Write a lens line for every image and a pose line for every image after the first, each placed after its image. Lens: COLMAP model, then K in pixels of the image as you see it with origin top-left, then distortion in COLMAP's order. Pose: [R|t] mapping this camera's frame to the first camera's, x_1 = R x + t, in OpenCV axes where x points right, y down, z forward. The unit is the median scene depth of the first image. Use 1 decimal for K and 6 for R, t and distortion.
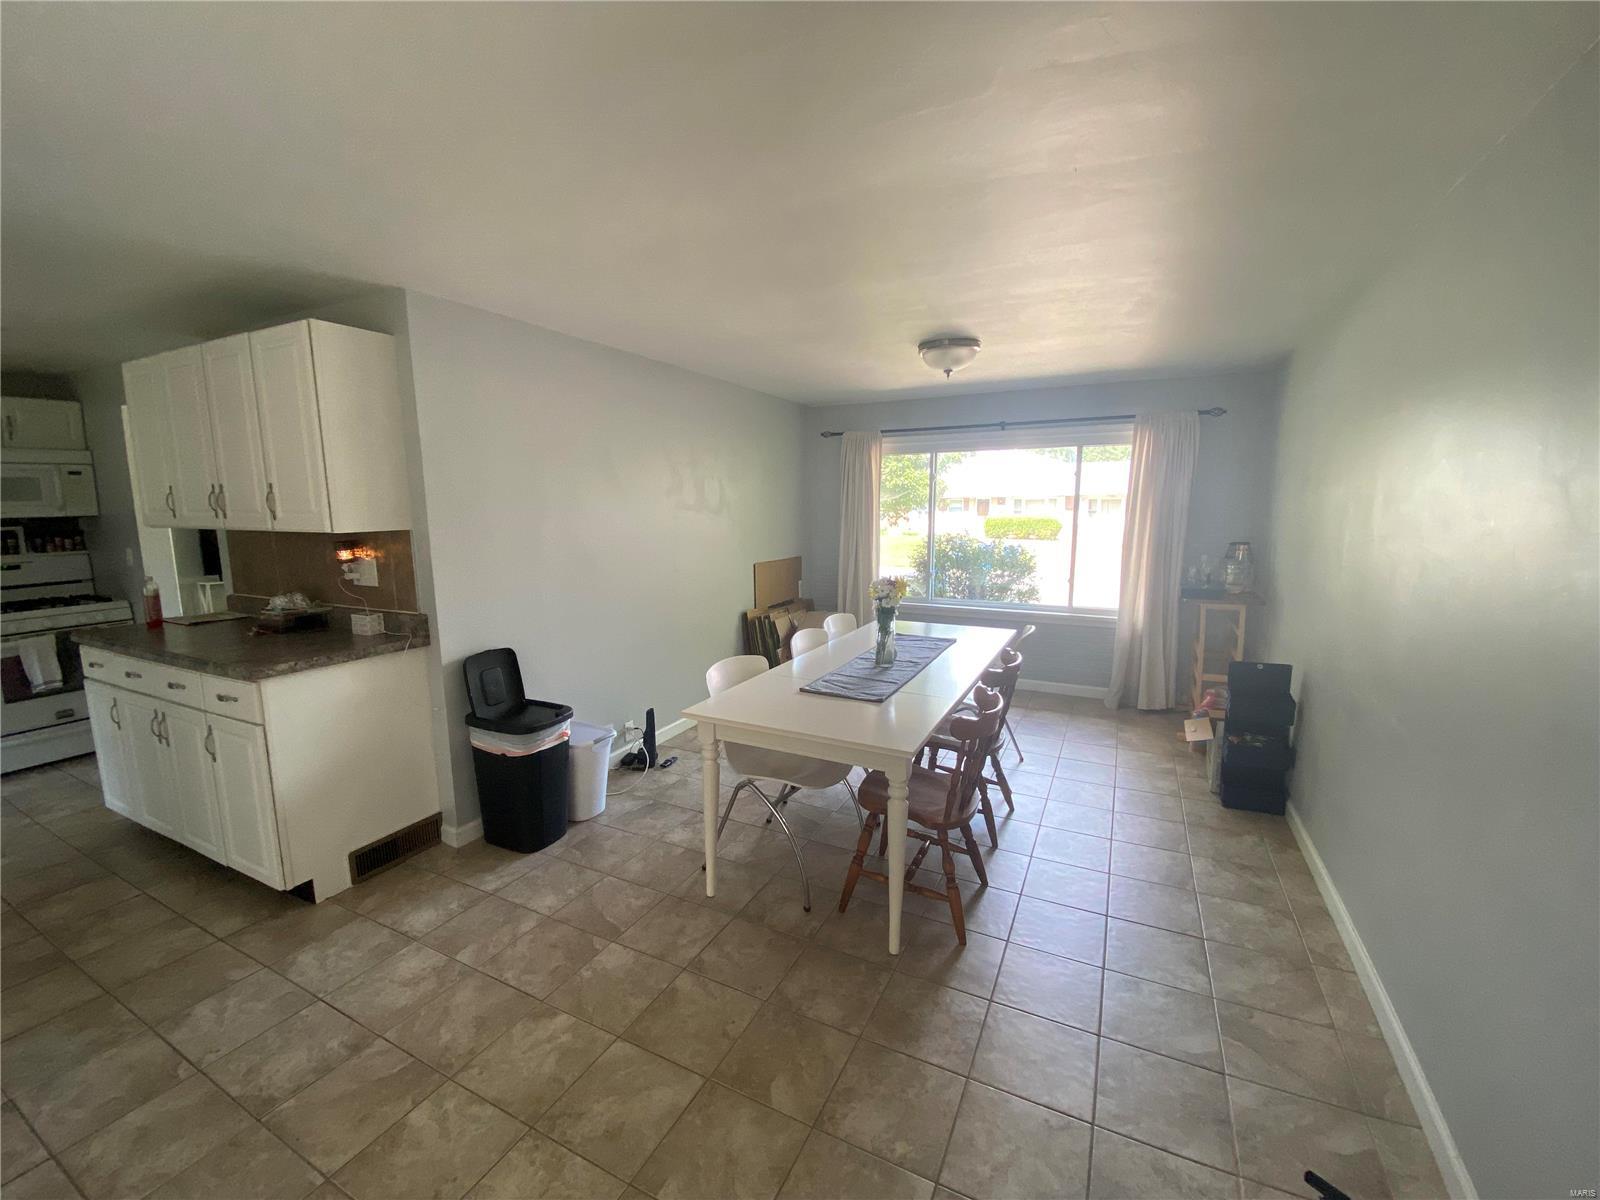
lens RADIAL K [[656.9, 0, 807.0], [0, 656.9, 599.3], [0, 0, 1]] dist [0.004889, -0.002422]
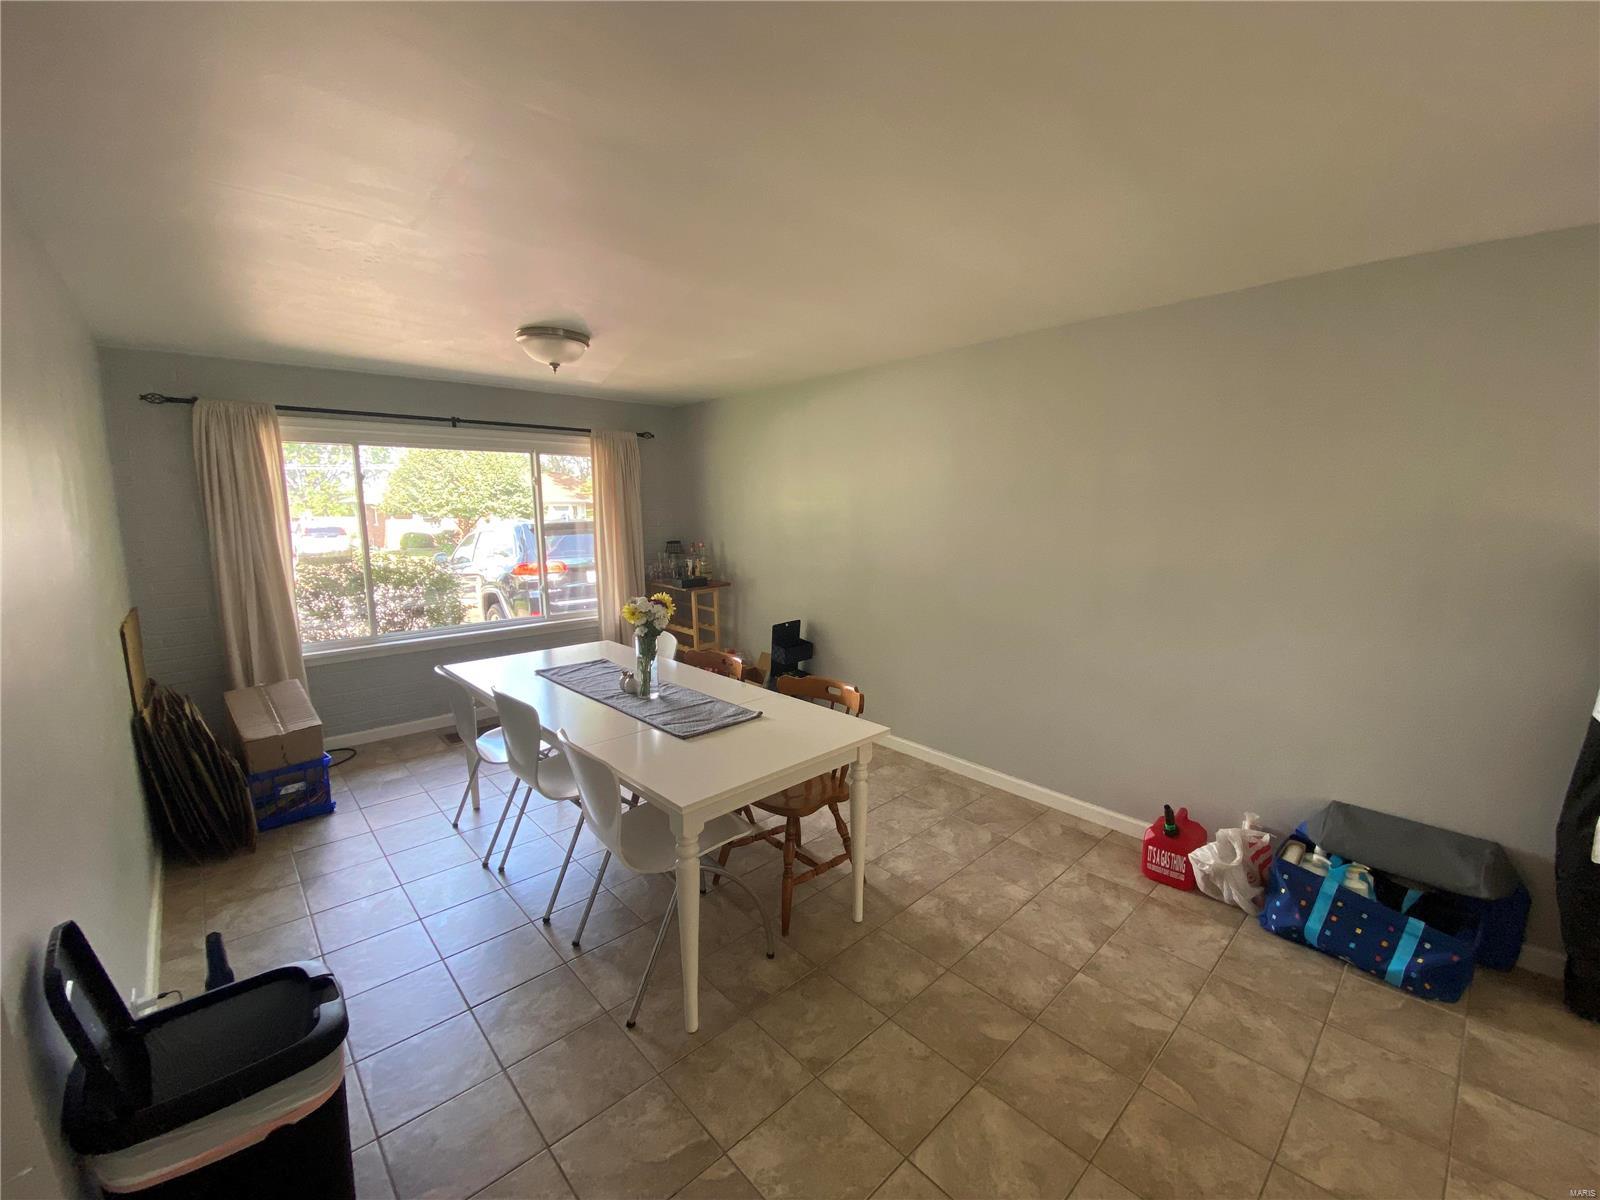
lens RADIAL K [[656.9, 0, 806.9], [0, 656.9, 602.3], [0, 0, 1]] dist [0.004889, -0.002422]
pose [[0.349111, -0.136860, 0.927033, -0.687450], [0.138084, 0.985991, 0.093563, -0.087142], [-0.926852, 0.095344, 0.363119, 0.507748]]
